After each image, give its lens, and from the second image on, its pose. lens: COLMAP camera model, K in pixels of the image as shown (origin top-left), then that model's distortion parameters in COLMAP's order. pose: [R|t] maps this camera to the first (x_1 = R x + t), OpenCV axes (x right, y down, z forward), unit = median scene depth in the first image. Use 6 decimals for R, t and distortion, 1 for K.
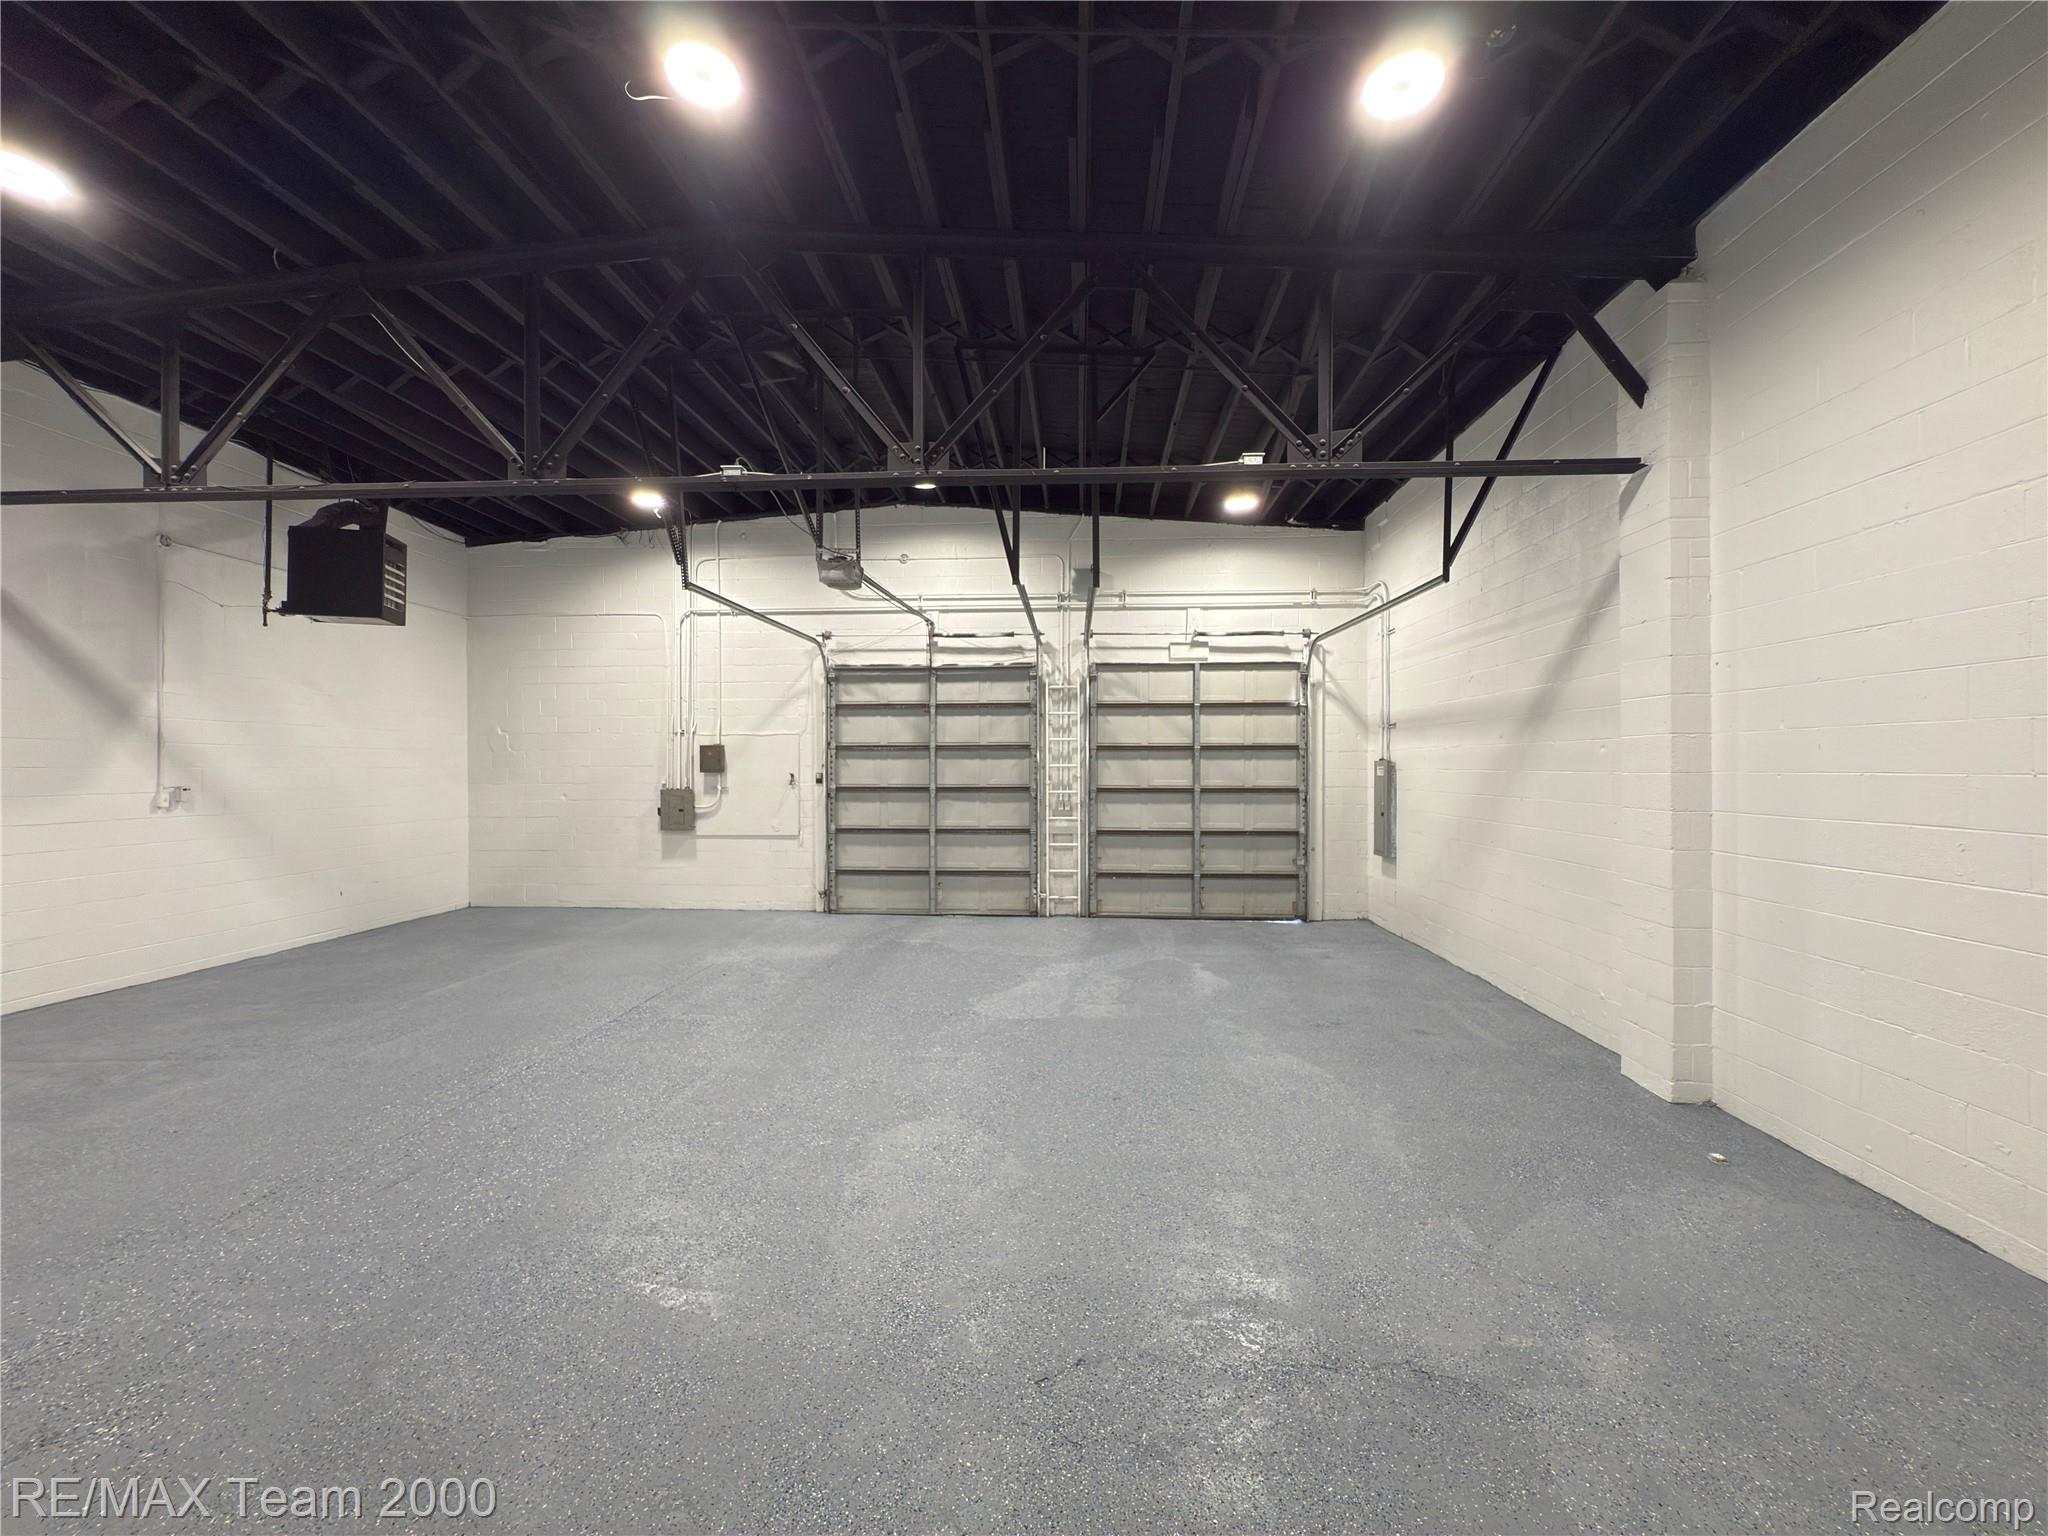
lens RADIAL K [[816.6, 0, 1021.8], [0, 816.6, 761.9], [0, 0, 1]] dist [0.001997, 0.000111]
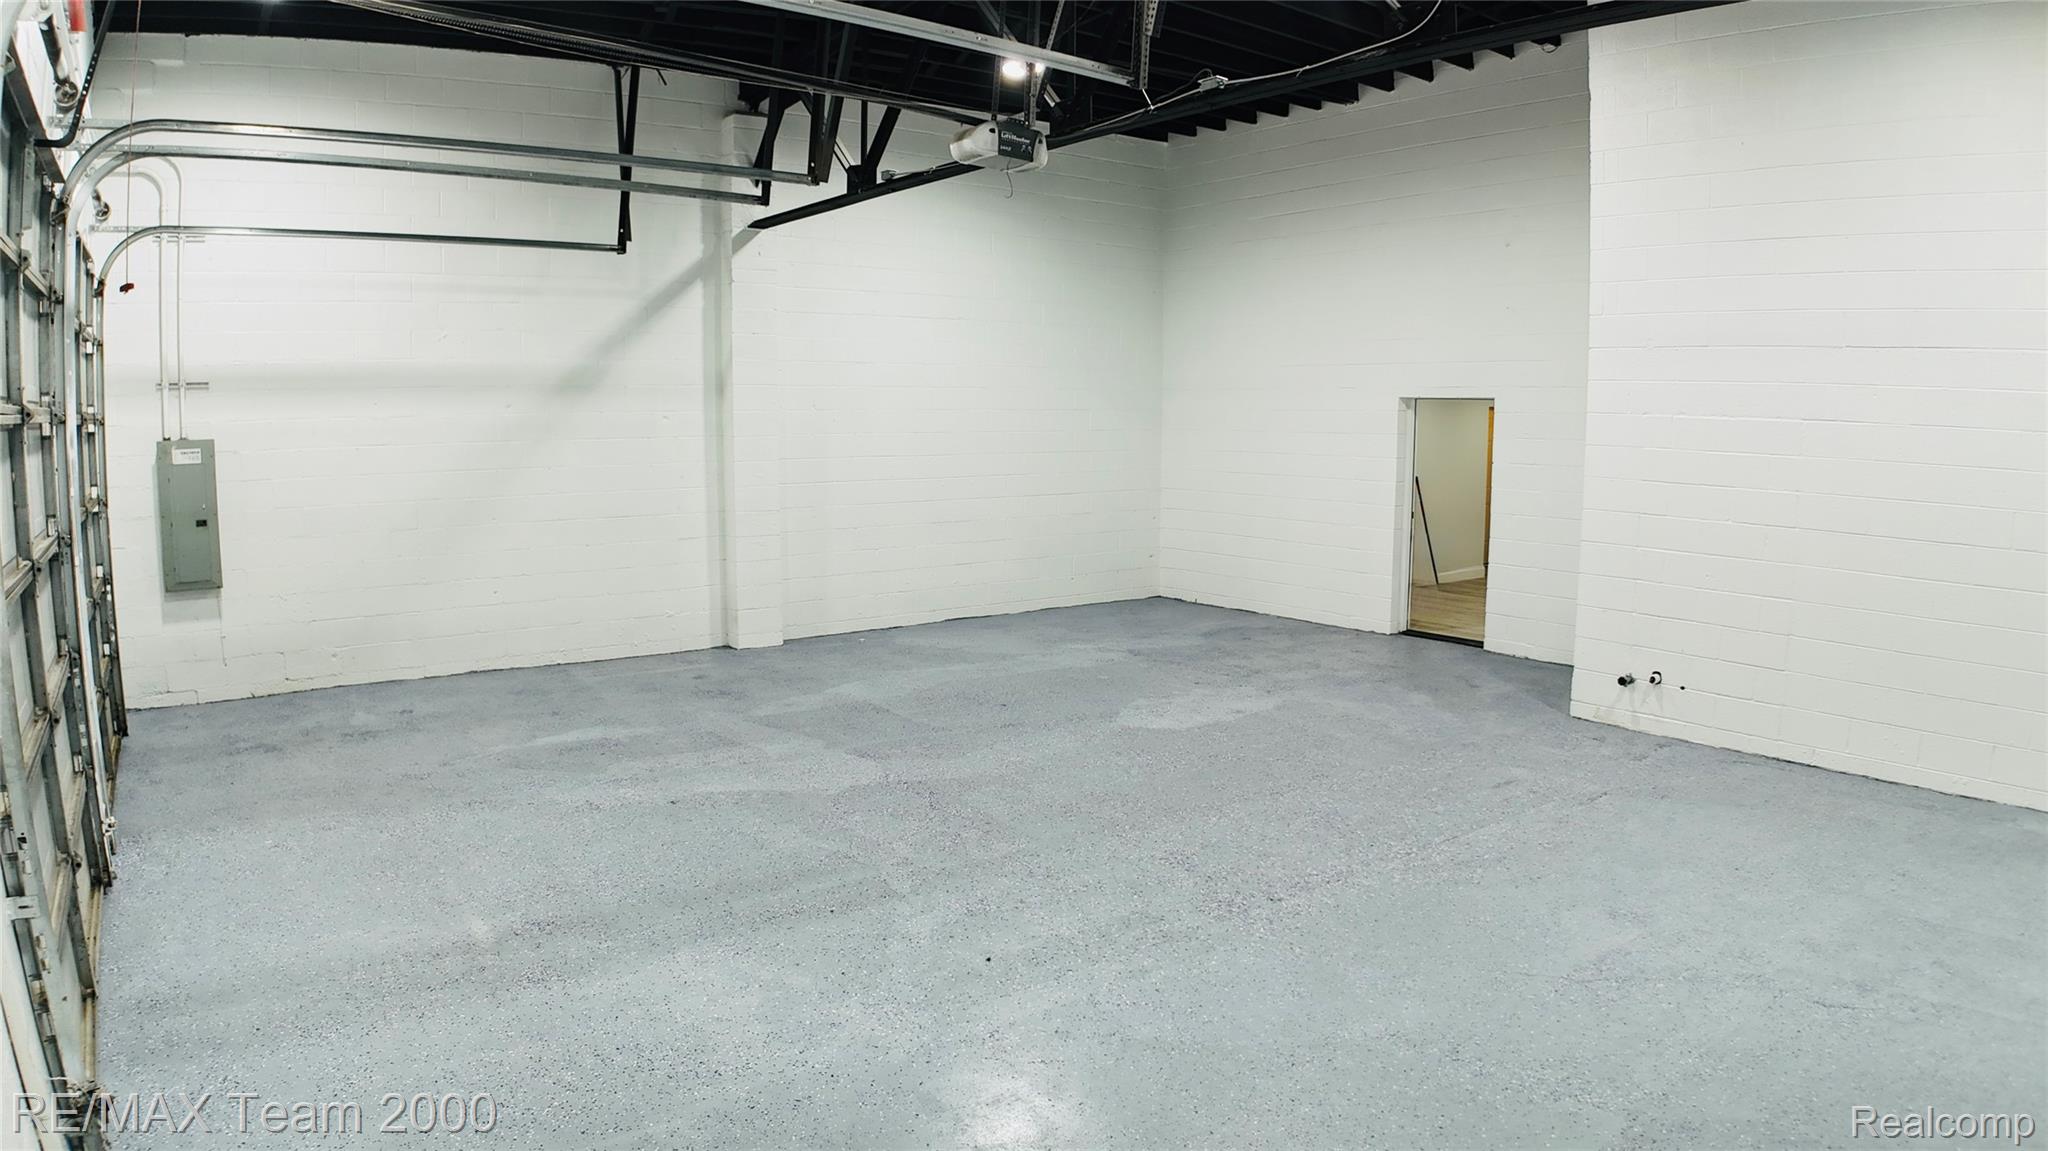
lens RADIAL K [[1263.4, 0, 1036.6], [0, 1263.4, 582.1], [0, 0, 1]] dist [-0.166117, 0.000648]
pose [[-0.656370, -0.103709, 0.747277, -0.603135], [-0.007504, 0.991355, 0.130992, -0.012104], [-0.754402, 0.080372, -0.651474, 0.992940]]
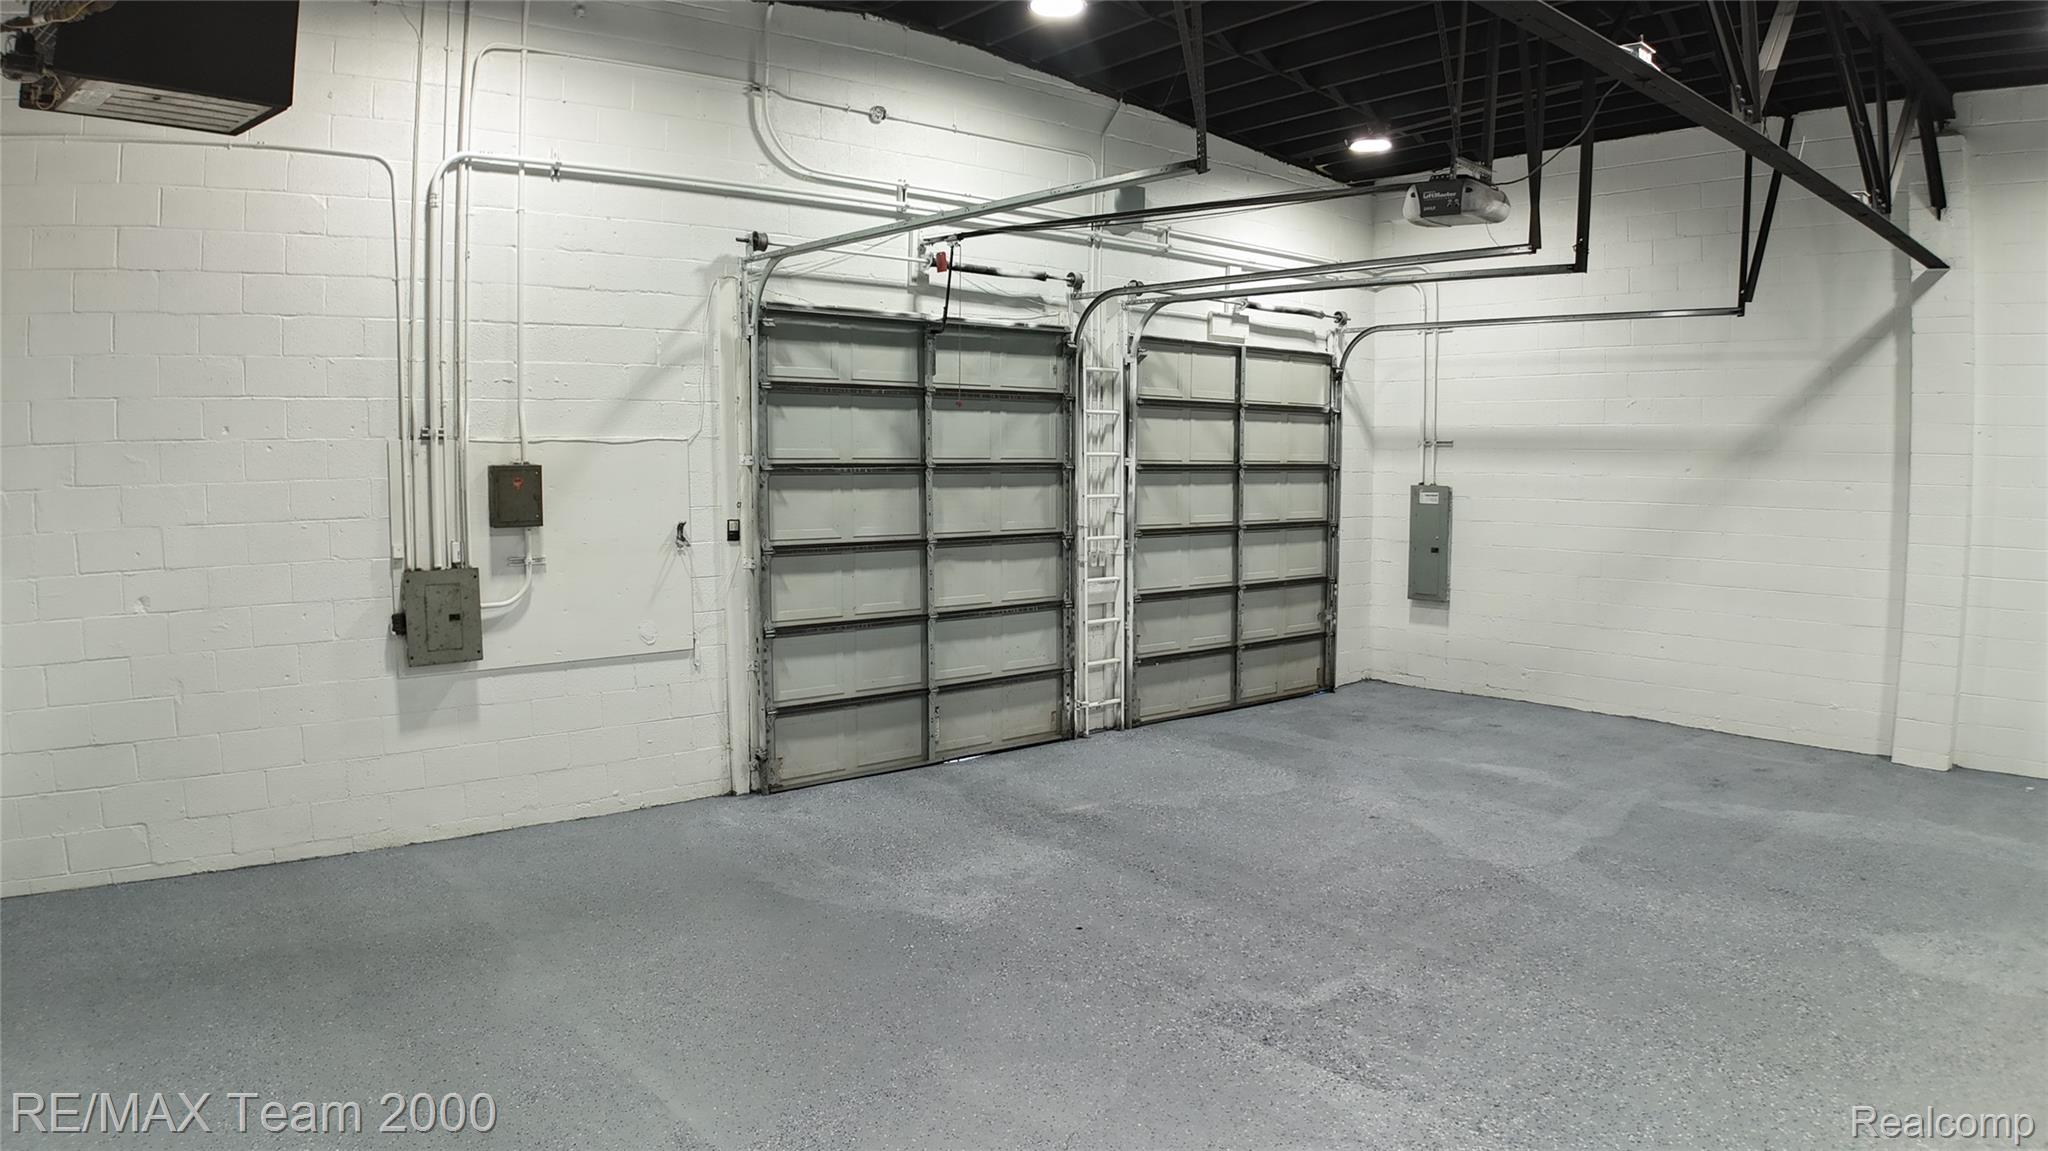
lens RADIAL K [[1255.1, 0, 1024.0], [0, 1255.1, 575.5], [0, 0, 1]] dist [-0.169257, 0.001441]
pose [[0.728268, -0.062468, 0.682439, -0.651736], [-0.002006, 0.995638, 0.093278, -0.024046], [-0.685289, -0.069300, 0.724966, 0.339493]]
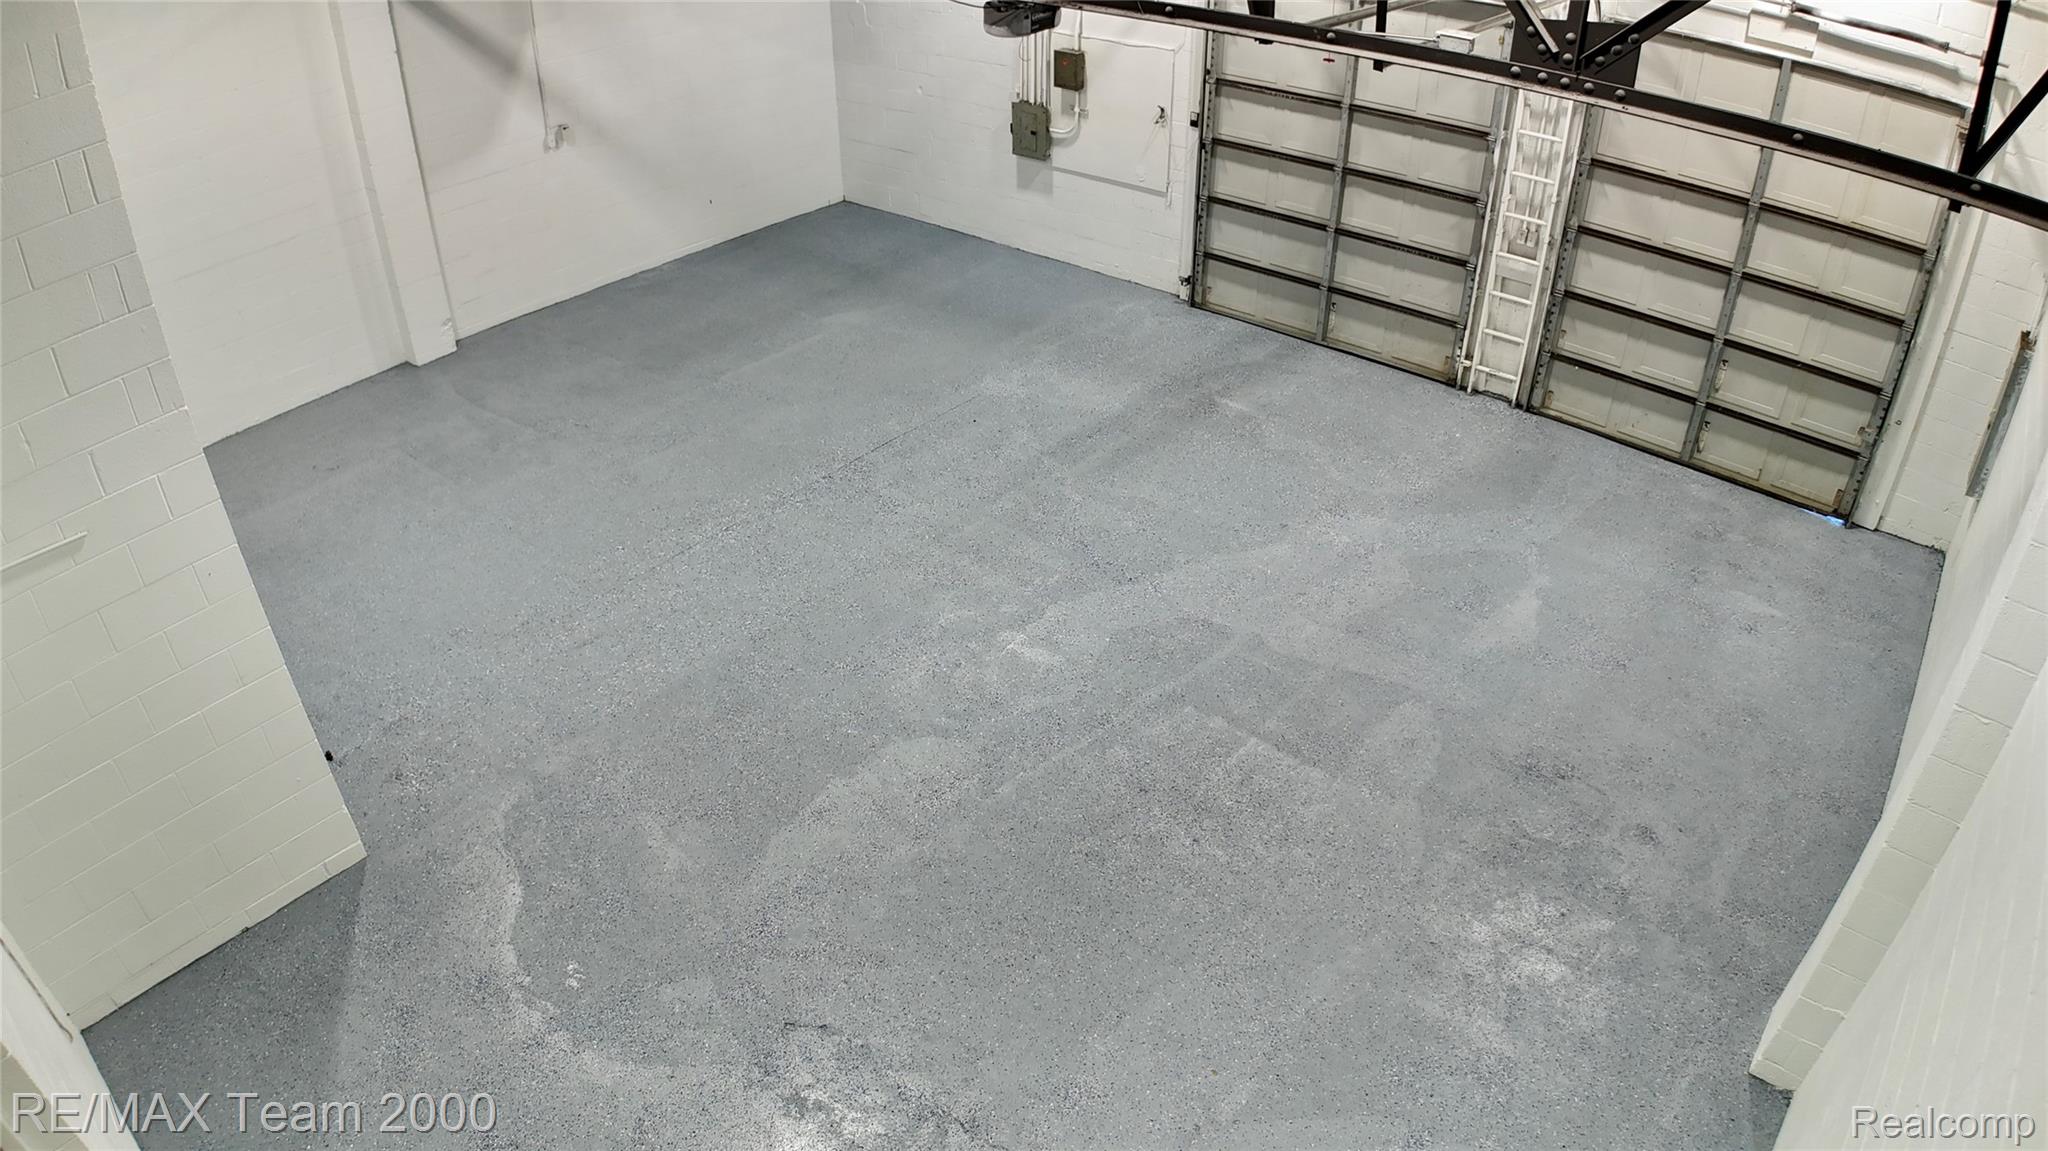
lens RADIAL K [[1255.1, 0, 1024.0], [0, 1255.1, 575.5], [0, 0, 1]] dist [-0.169257, 0.001441]
pose [[0.809283, 0.330128, -0.485877, 0.271774], [0.006222, 0.822275, 0.569056, -0.258542], [0.587385, -0.463551, 0.663399, 0.051626]]
